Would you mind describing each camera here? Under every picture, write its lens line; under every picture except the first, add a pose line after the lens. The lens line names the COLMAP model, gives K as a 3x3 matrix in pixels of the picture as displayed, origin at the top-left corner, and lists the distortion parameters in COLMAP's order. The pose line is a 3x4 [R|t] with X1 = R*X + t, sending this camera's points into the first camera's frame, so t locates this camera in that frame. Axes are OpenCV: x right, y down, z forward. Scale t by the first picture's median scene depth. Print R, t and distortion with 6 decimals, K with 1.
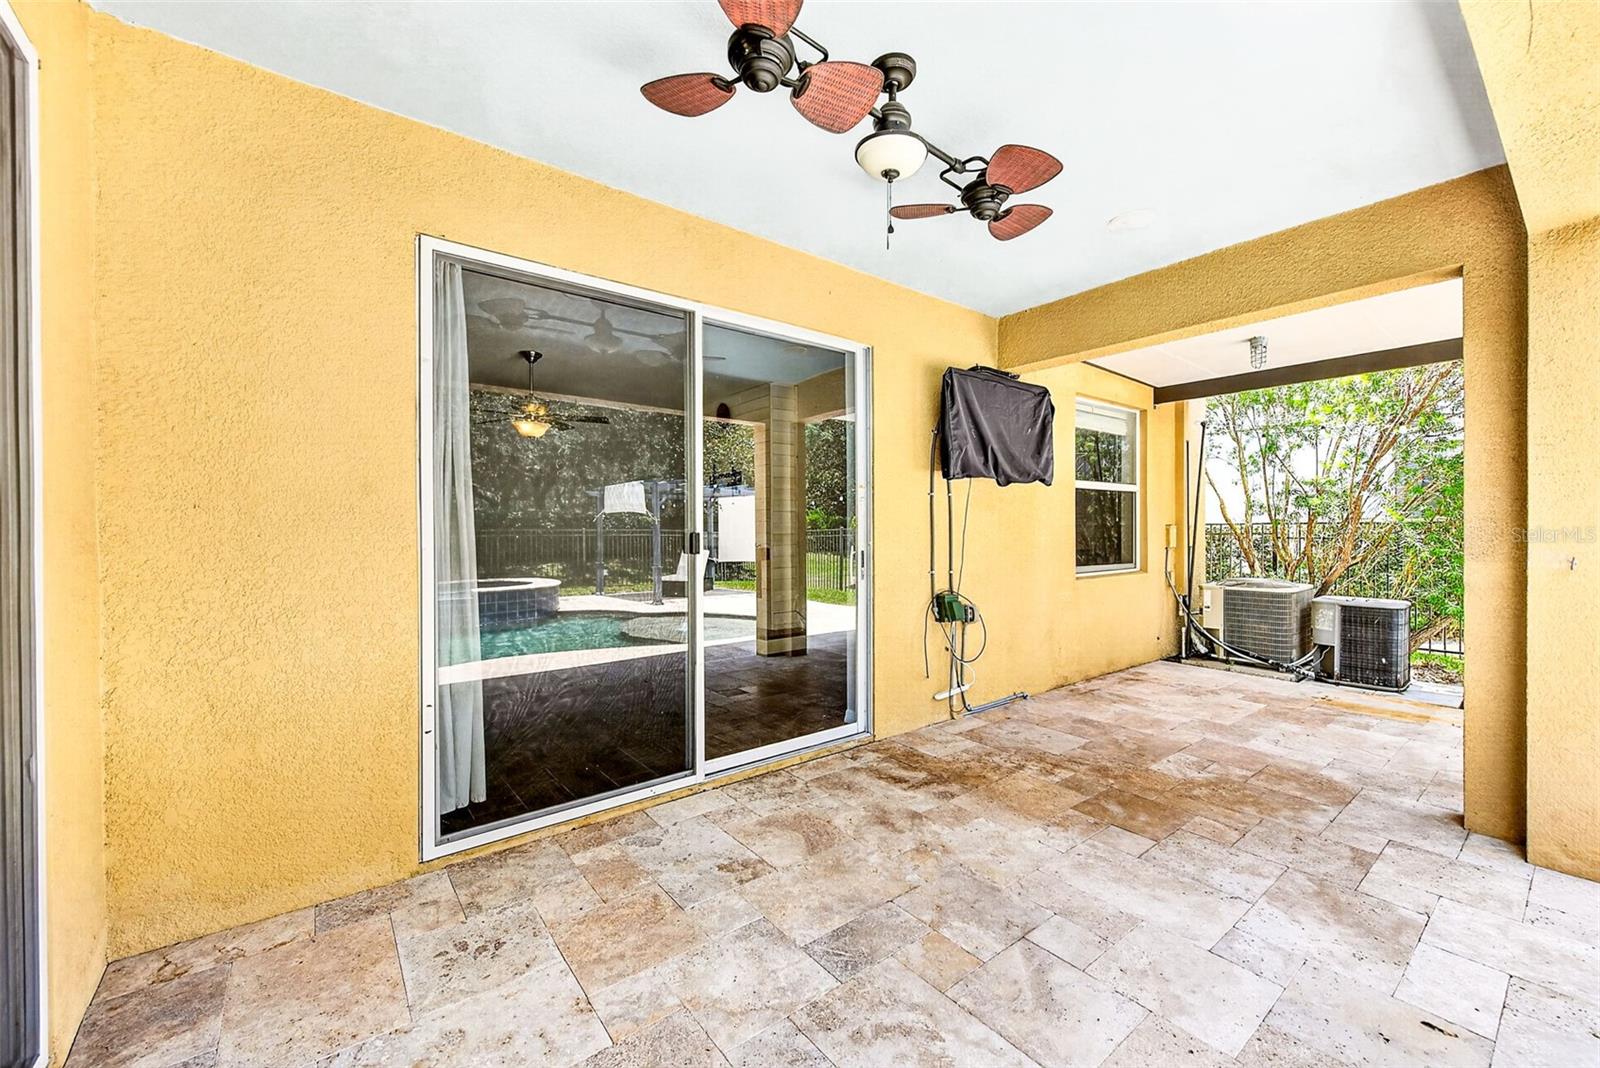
lens RADIAL K [[631.5, 0, 808.3], [0, 631.5, 530.5], [0, 0, 1]] dist [0.002066, 0.000179]
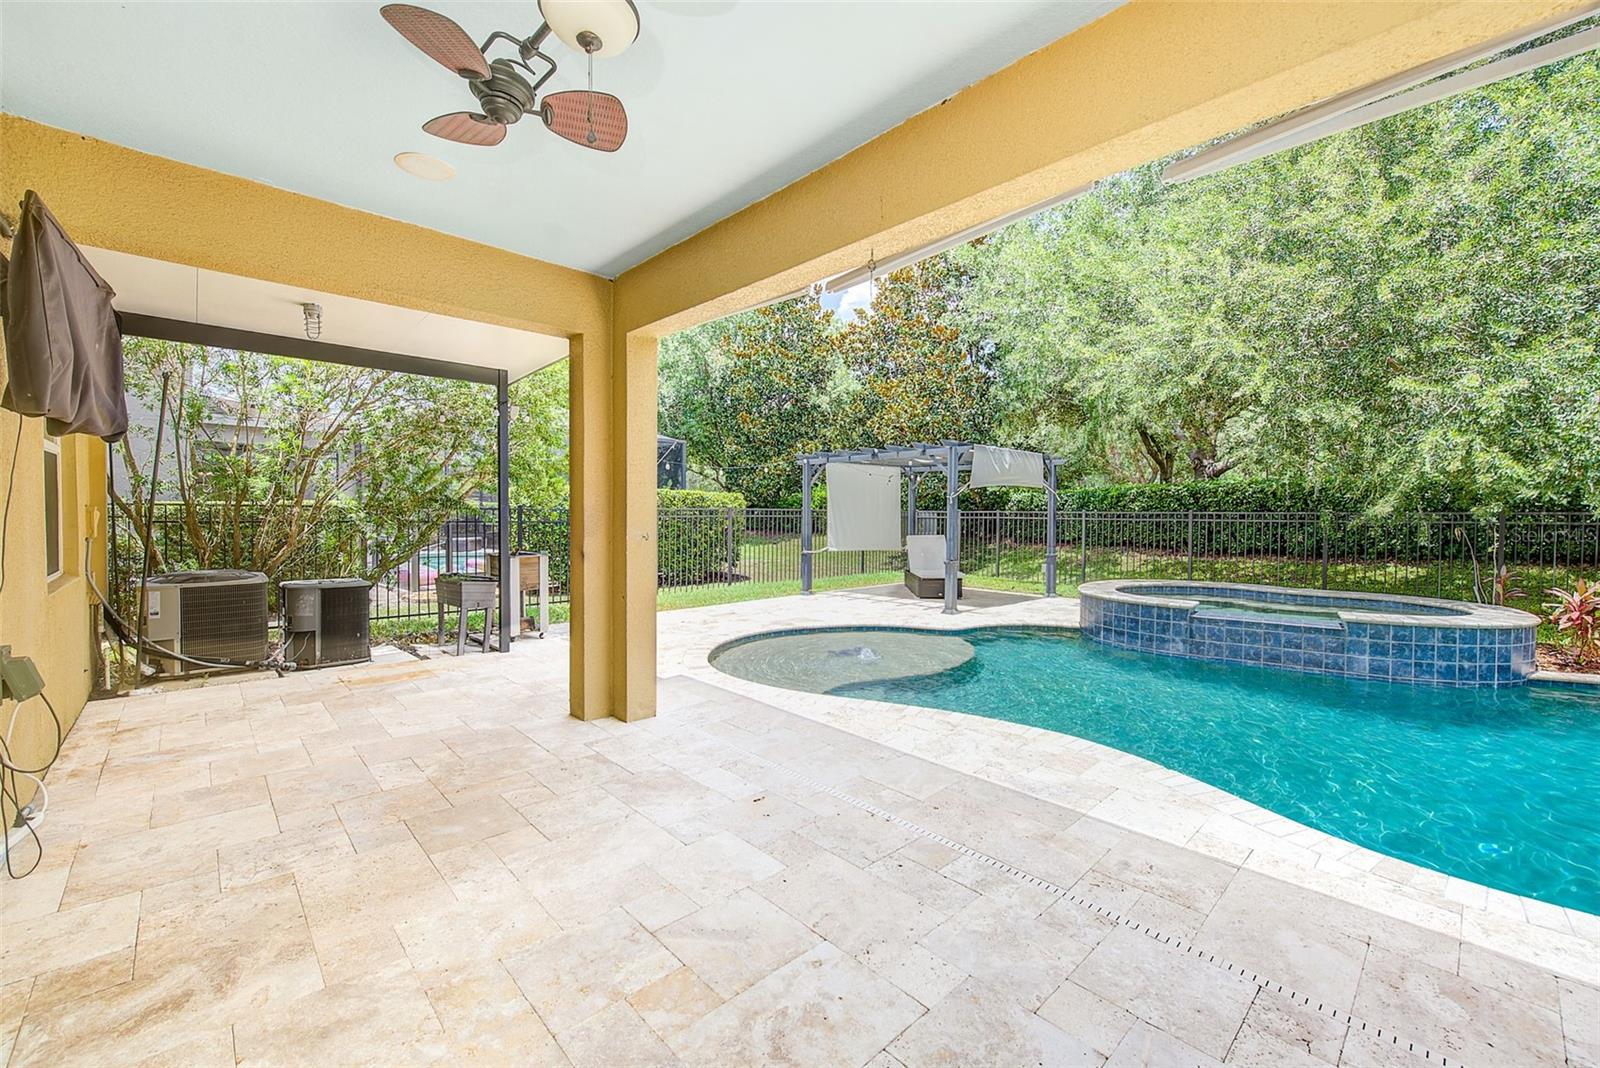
lens RADIAL K [[654.7, 0, 806.8], [0, 654.7, 528.9], [0, 0, 1]] dist [-0.009555, 0.000511]
pose [[-0.092722, -0.024874, 0.995381, -0.412356], [-0.003546, 0.999690, 0.024651, -0.009132], [-0.995686, -0.001244, -0.092781, 0.516256]]
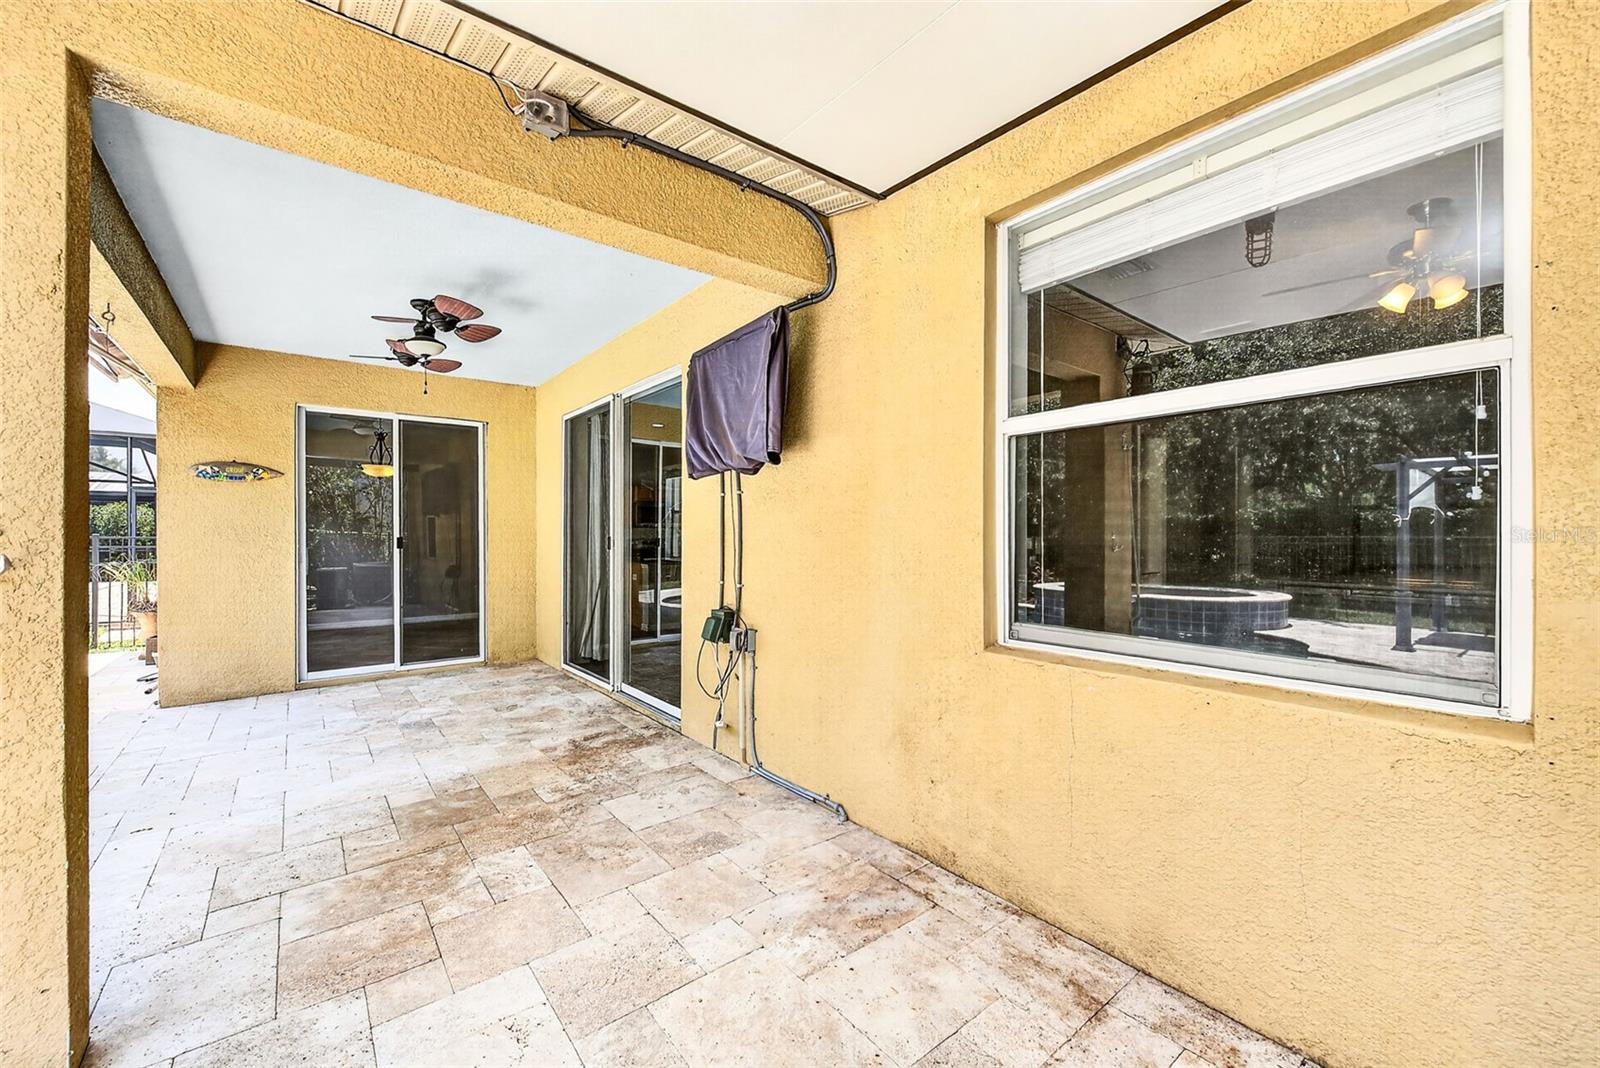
lens RADIAL K [[631.5, 0, 808.3], [0, 631.5, 530.5], [0, 0, 1]] dist [0.002066, 0.000179]
pose [[0.014391, -0.005251, -0.999883, 1.352499], [0.000458, 0.999986, -0.005245, -0.005196], [0.999896, -0.000383, 0.014393, 1.372877]]
